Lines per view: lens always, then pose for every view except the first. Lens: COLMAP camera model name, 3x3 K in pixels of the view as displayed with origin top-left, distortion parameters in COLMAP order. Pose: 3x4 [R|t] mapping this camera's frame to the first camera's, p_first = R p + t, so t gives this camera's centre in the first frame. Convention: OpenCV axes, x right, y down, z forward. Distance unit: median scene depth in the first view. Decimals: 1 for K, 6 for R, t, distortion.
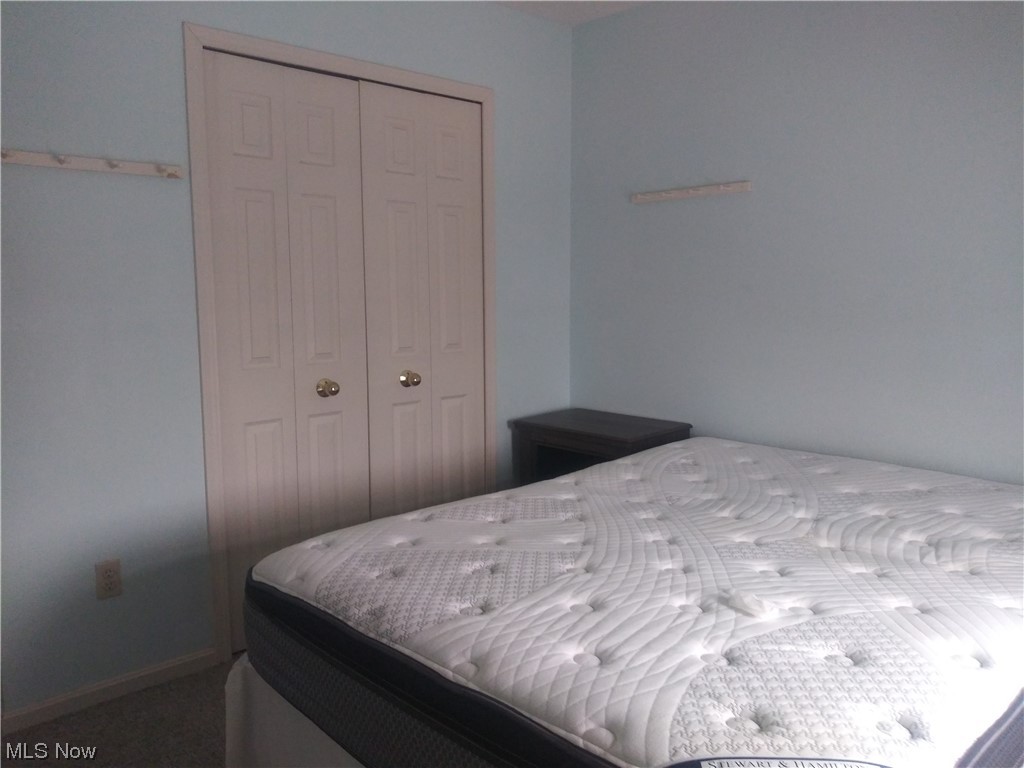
lens RADIAL K [[775.9, 0, 513.5], [0, 775.9, 383.8], [0, 0, 1]] dist [0.008745, -0.019041]
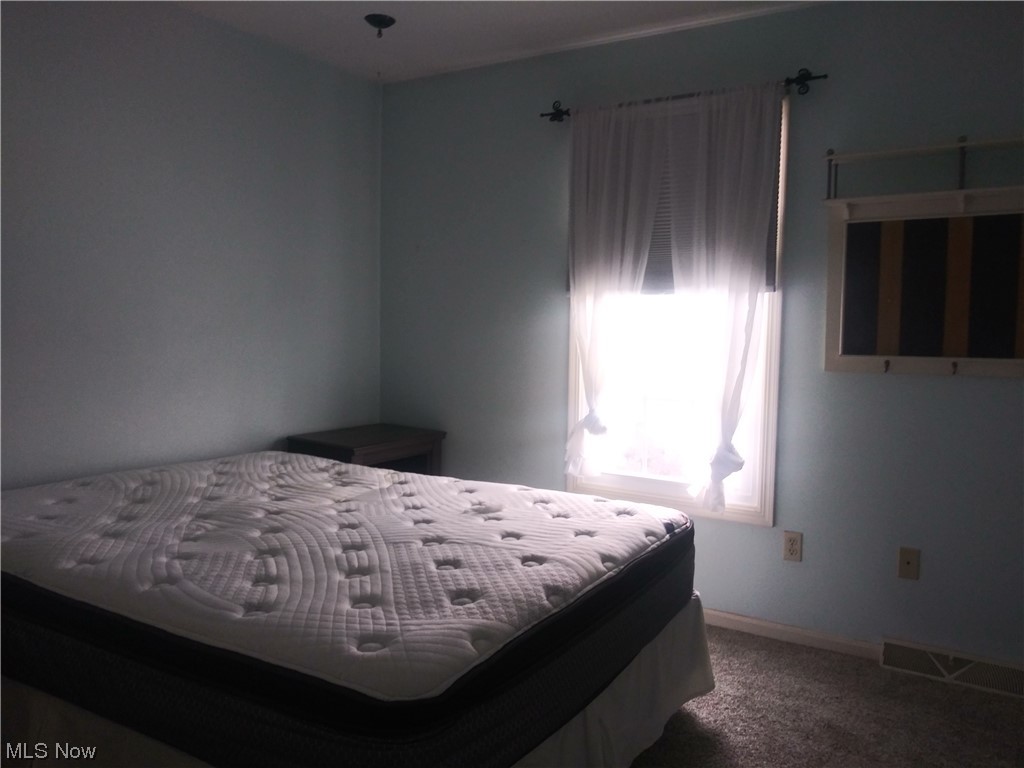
lens RADIAL K [[775.9, 0, 513.6], [0, 775.9, 384.2], [0, 0, 1]] dist [0.008745, -0.019041]
pose [[-0.279815, -0.038224, 0.959293, -1.264823], [0.086937, 0.994093, 0.064970, -0.086738], [-0.956110, 0.101578, -0.274839, 1.361735]]
